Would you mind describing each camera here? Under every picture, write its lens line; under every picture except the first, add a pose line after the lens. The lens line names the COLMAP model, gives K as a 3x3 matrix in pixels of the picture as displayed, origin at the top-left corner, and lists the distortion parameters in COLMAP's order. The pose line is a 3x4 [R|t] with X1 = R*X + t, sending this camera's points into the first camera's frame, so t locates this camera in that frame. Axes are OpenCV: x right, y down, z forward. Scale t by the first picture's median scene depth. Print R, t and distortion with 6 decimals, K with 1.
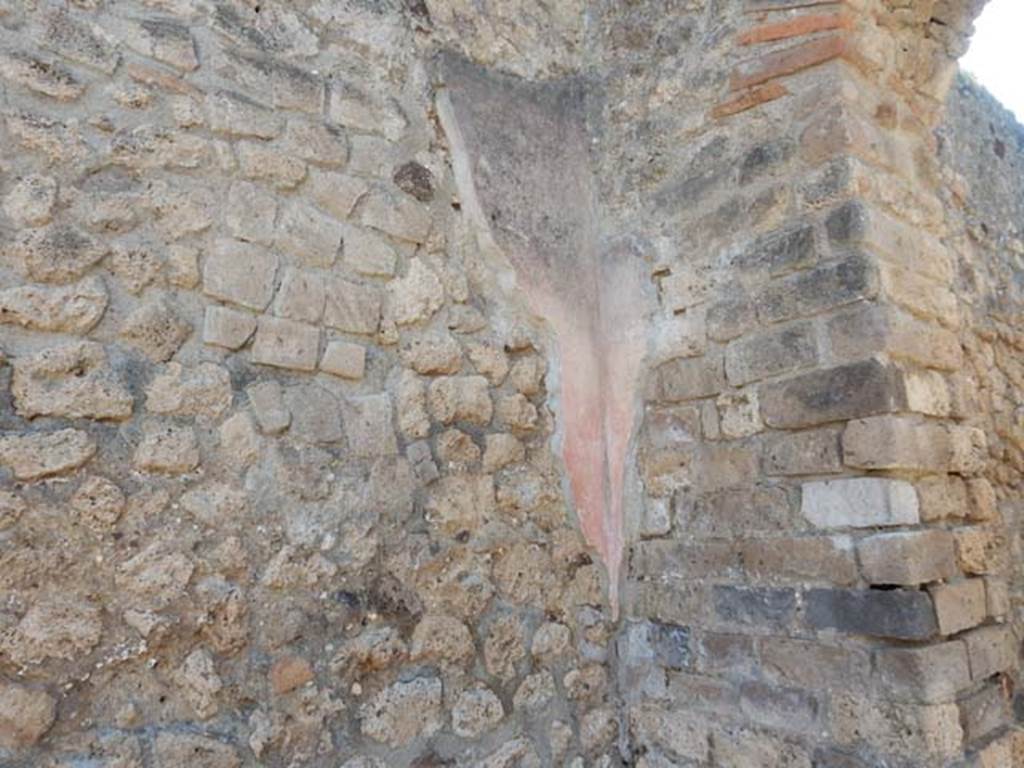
lens RADIAL K [[755.4, 0, 512.0], [0, 755.4, 384.0], [0, 0, 1]] dist [-0.004387, 0.003477]
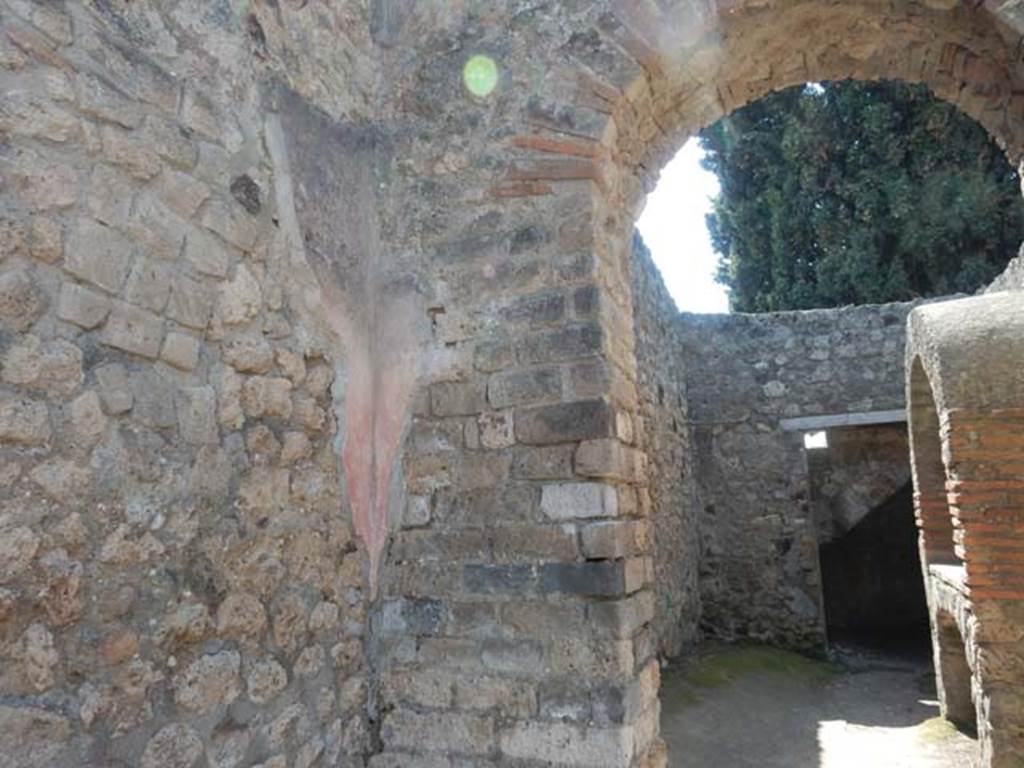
lens RADIAL K [[755.4, 0, 512.0], [0, 755.4, 384.0], [0, 0, 1]] dist [-0.004387, 0.003477]
pose [[0.874567, 0.104752, 0.473455, -0.296242], [-0.093735, 0.994493, -0.046884, 0.019020], [-0.475758, -0.003376, 0.879570, -0.142165]]
